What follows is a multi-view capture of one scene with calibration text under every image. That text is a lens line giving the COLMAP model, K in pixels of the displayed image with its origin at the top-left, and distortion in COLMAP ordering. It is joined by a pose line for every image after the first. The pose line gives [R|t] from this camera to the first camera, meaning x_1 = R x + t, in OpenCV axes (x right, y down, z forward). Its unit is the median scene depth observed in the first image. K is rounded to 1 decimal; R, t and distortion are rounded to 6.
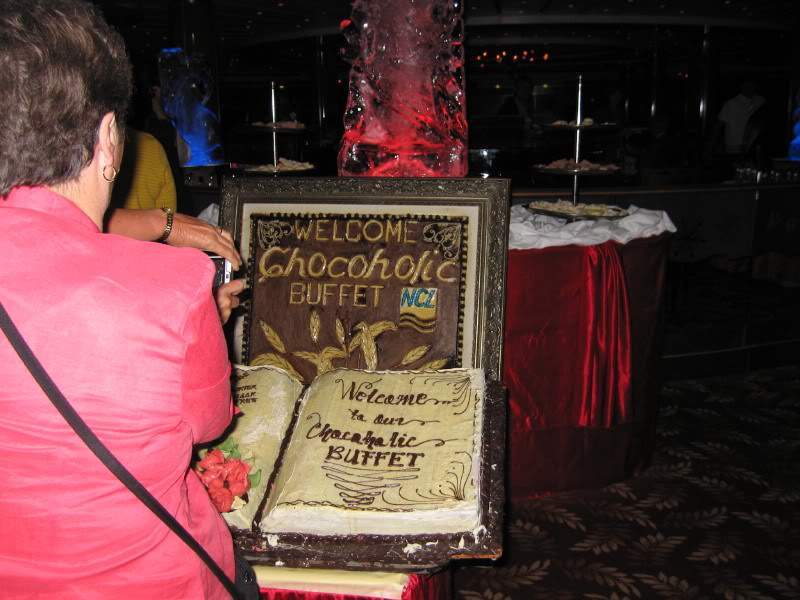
lens RADIAL K [[818.6, 0, 399.5], [0, 818.6, 298.2], [0, 0, 1]] dist [-0.046360, 0.000000]
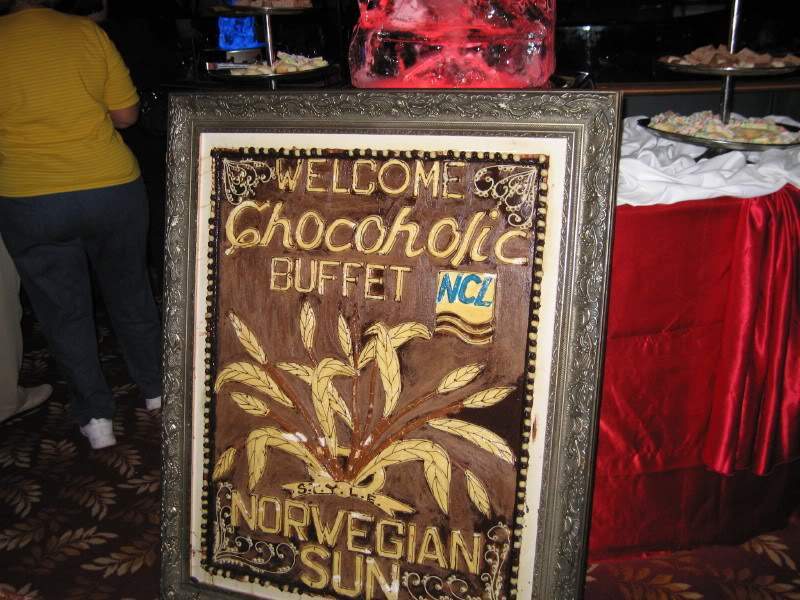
lens RADIAL K [[818.6, 0, 400.8], [0, 818.6, 302.8], [0, 0, 1]] dist [-0.046360, 0.000000]
pose [[0.993055, 0.011471, -0.117094, 0.045499], [0.006944, 0.987786, 0.155662, -0.083376], [0.117450, -0.155394, 0.980846, 0.368183]]
